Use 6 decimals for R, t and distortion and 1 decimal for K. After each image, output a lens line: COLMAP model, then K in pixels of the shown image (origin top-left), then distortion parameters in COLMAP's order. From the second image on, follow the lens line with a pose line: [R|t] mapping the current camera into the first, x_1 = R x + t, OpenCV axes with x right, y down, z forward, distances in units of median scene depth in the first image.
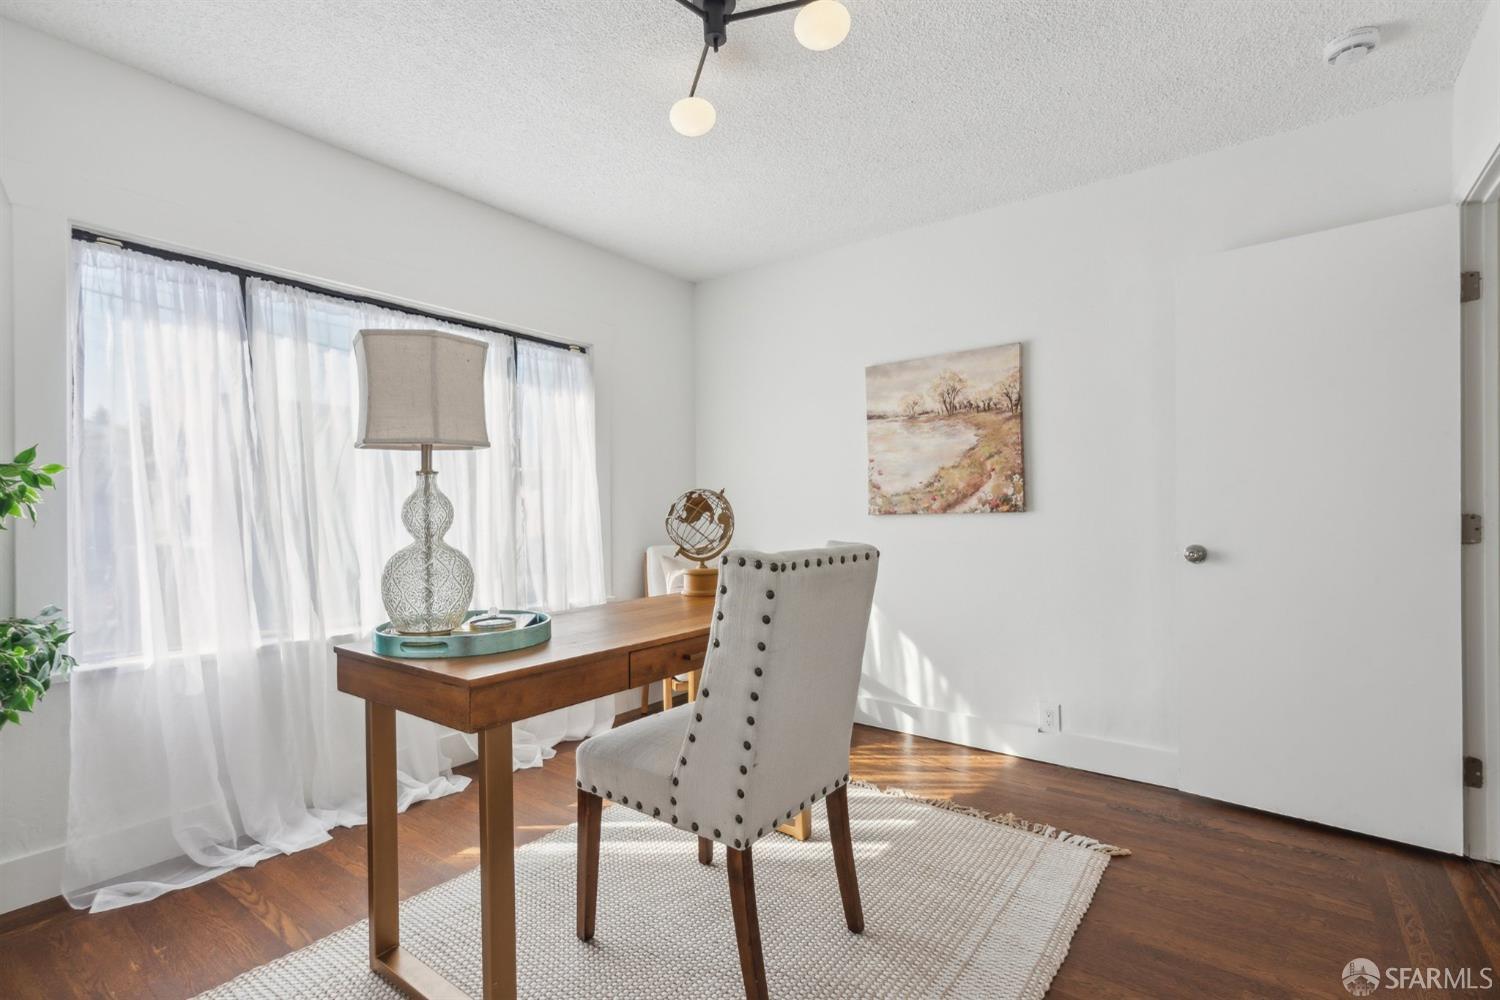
lens RADIAL K [[681.9, 0, 753.2], [0, 681.9, 497.1], [0, 0, 1]] dist [0.020277, -0.001799]
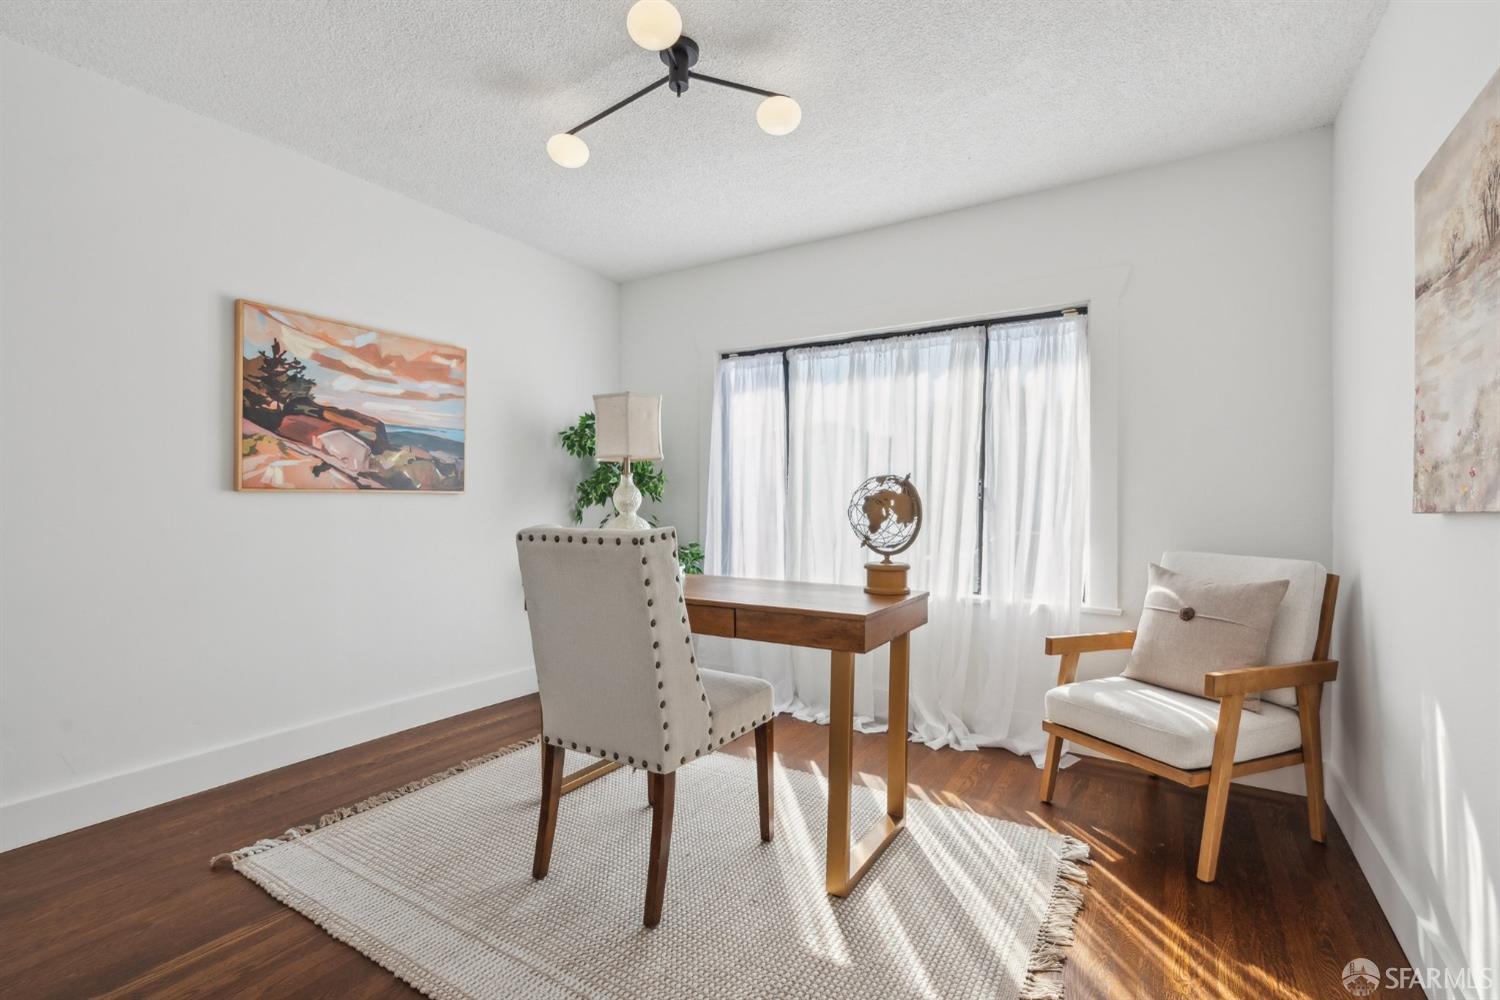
lens RADIAL K [[681.9, 0, 751.5], [0, 681.9, 501.1], [0, 0, 1]] dist [0.020277, -0.001799]
pose [[0.092623, 0.008212, -0.995667, 0.786996], [0.007824, 0.999929, 0.008975, 0.013118], [0.995670, -0.008622, 0.092552, 0.726106]]
